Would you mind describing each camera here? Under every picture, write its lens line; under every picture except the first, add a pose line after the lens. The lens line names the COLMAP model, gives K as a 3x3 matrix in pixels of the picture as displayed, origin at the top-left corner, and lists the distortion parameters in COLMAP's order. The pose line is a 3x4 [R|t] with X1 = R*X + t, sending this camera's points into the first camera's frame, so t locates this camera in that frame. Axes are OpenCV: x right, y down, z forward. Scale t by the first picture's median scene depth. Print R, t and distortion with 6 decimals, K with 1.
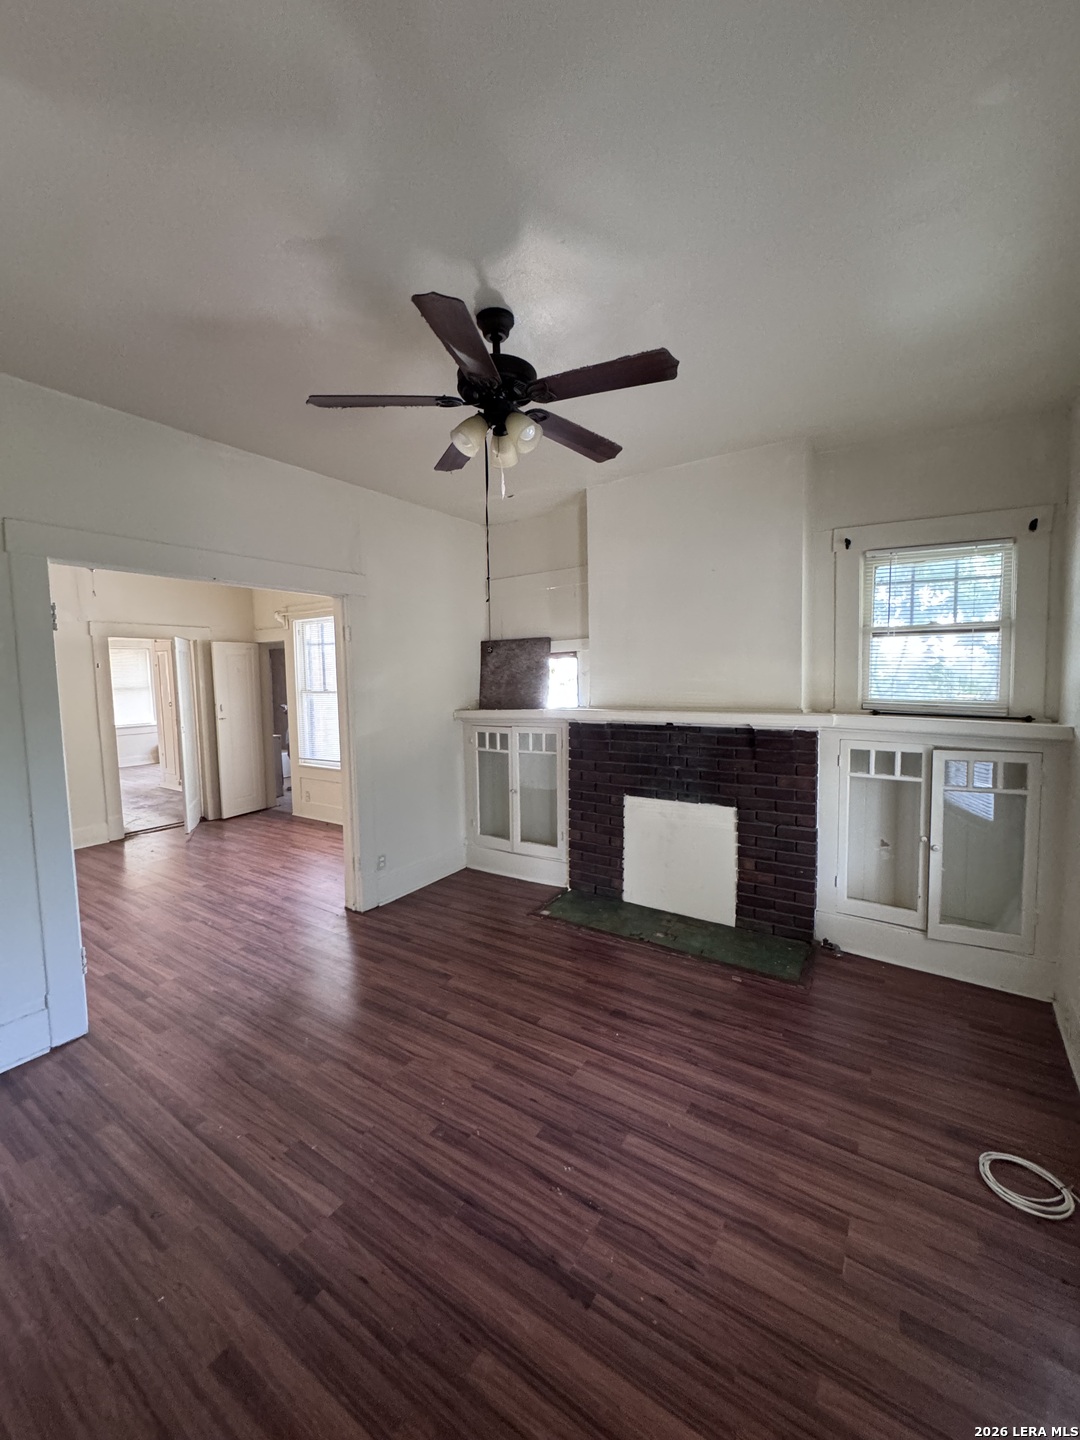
lens RADIAL K [[581.9, 0, 539.4], [0, 581.9, 722.3], [0, 0, 1]] dist [-0.000588, -0.000225]
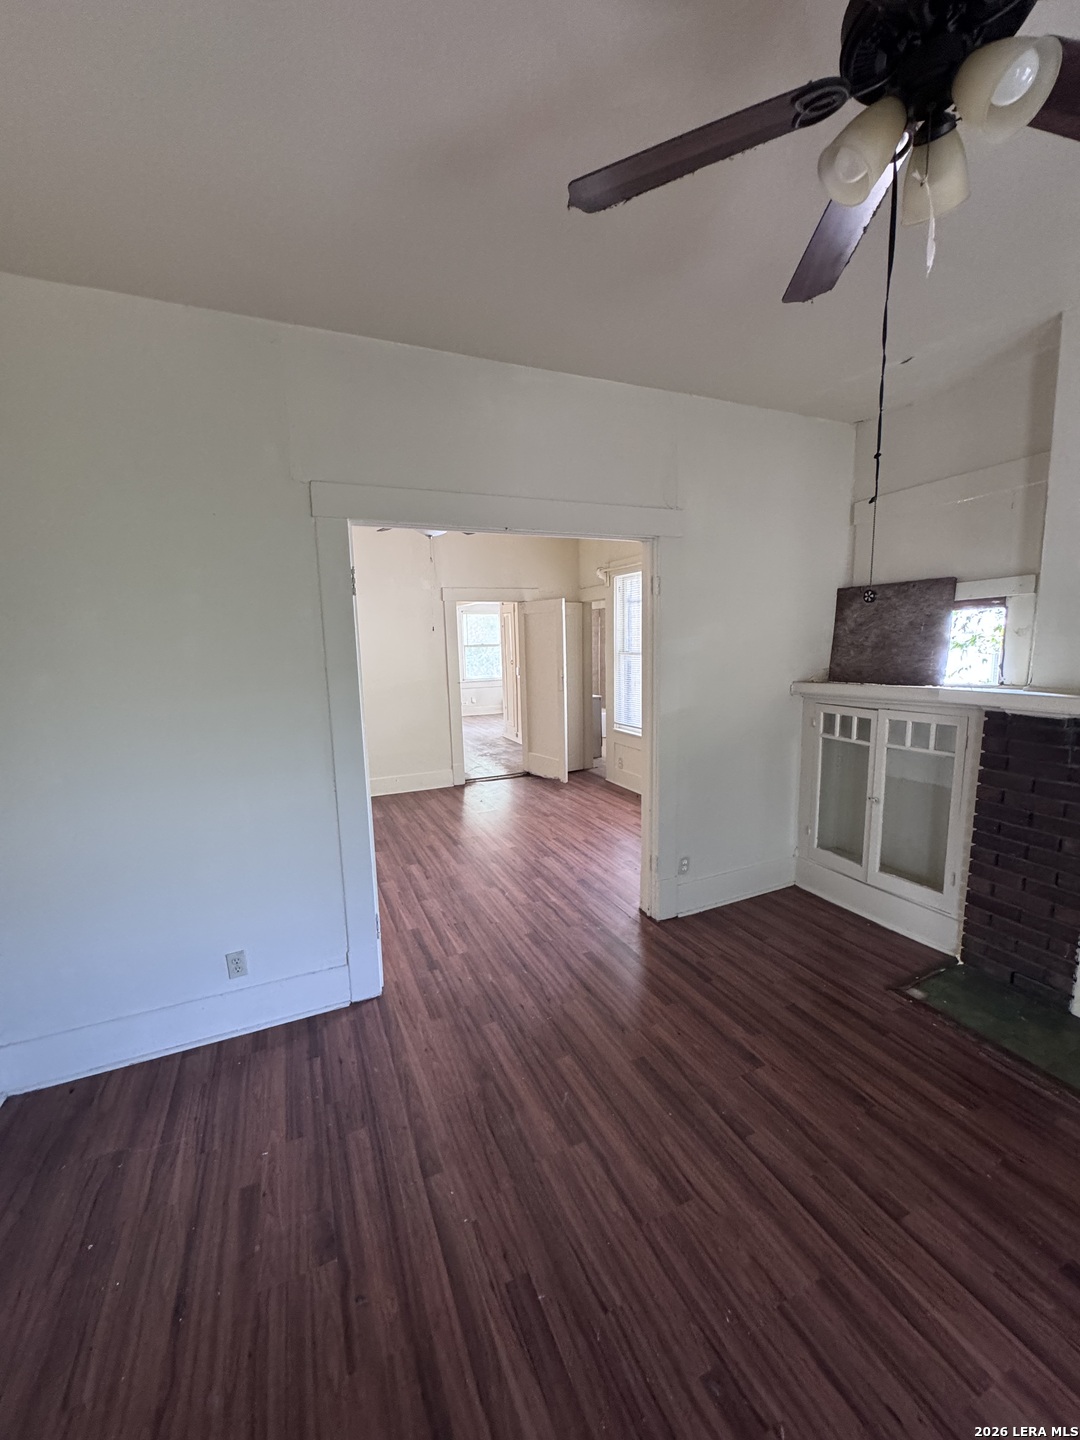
lens RADIAL K [[581.9, 0, 539.4], [0, 581.9, 722.3], [0, 0, 1]] dist [-0.000588, -0.000225]
pose [[0.849330, 0.072467, -0.522864, -0.029425], [-0.033693, 0.995954, 0.083305, -0.023898], [0.526786, -0.053136, 0.848336, 0.206467]]
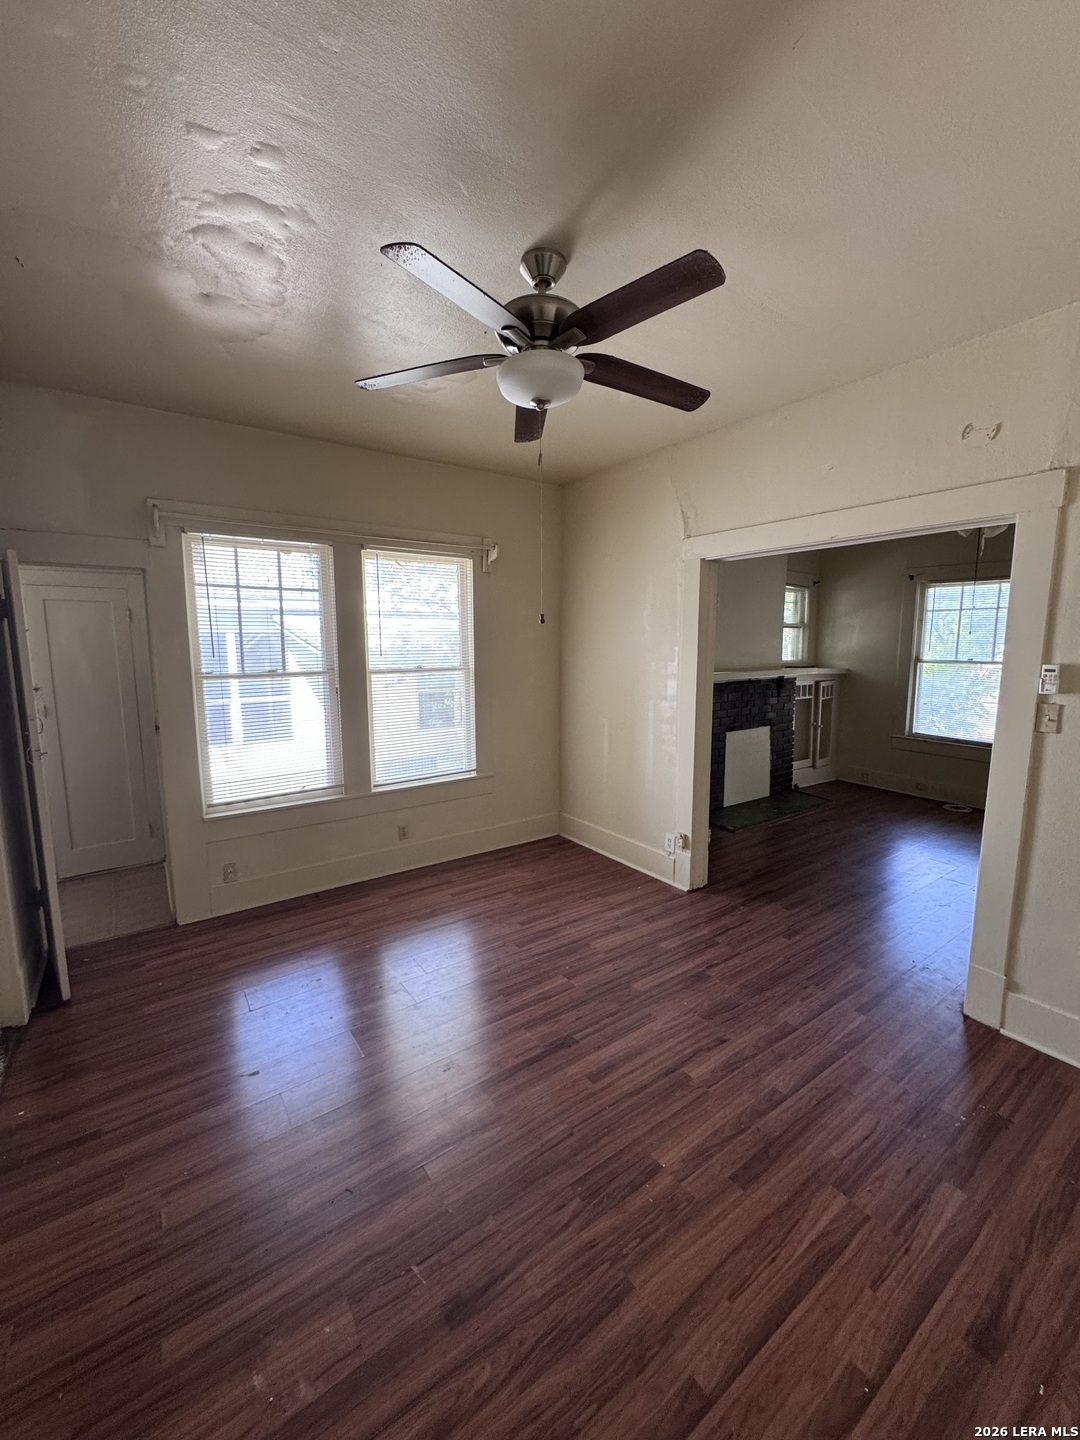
lens RADIAL K [[575.1, 0, 540.9], [0, 575.1, 719.0], [0, 0, 1]] dist [-0.002136, 0.000189]
pose [[0.345754, -0.104366, 0.932503, -1.273537], [0.075788, 0.993654, 0.083109, -0.057160], [-0.935260, 0.041937, 0.351470, 0.894355]]
